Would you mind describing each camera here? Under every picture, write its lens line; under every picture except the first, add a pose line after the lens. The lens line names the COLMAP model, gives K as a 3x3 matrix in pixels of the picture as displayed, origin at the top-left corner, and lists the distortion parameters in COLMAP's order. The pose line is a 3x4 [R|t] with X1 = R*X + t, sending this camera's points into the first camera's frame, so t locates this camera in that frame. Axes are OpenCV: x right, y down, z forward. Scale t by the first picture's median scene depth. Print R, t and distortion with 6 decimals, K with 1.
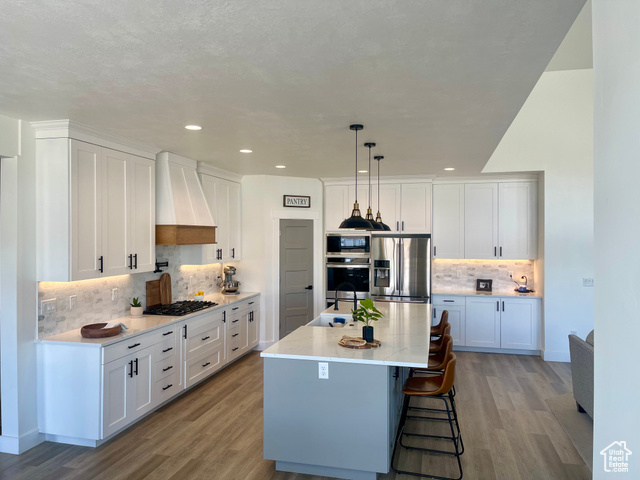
lens RADIAL K [[479.1, 0, 319.6], [0, 479.1, 240.4], [0, 0, 1]] dist [0.056349, -0.075325]
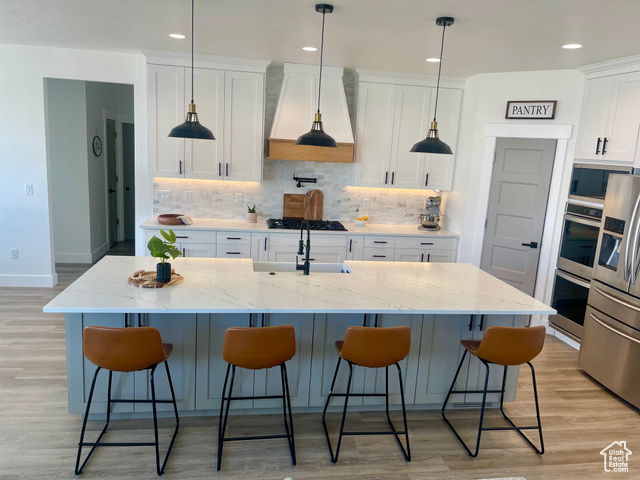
lens RADIAL K [[479.1, 0, 320.8], [0, 479.1, 237.7], [0, 0, 1]] dist [0.056349, -0.075325]
pose [[0.364959, 0.191742, -0.911065, 0.574529], [-0.064095, 0.981416, 0.180872, -0.014373], [0.928815, -0.007616, 0.370466, 0.592860]]
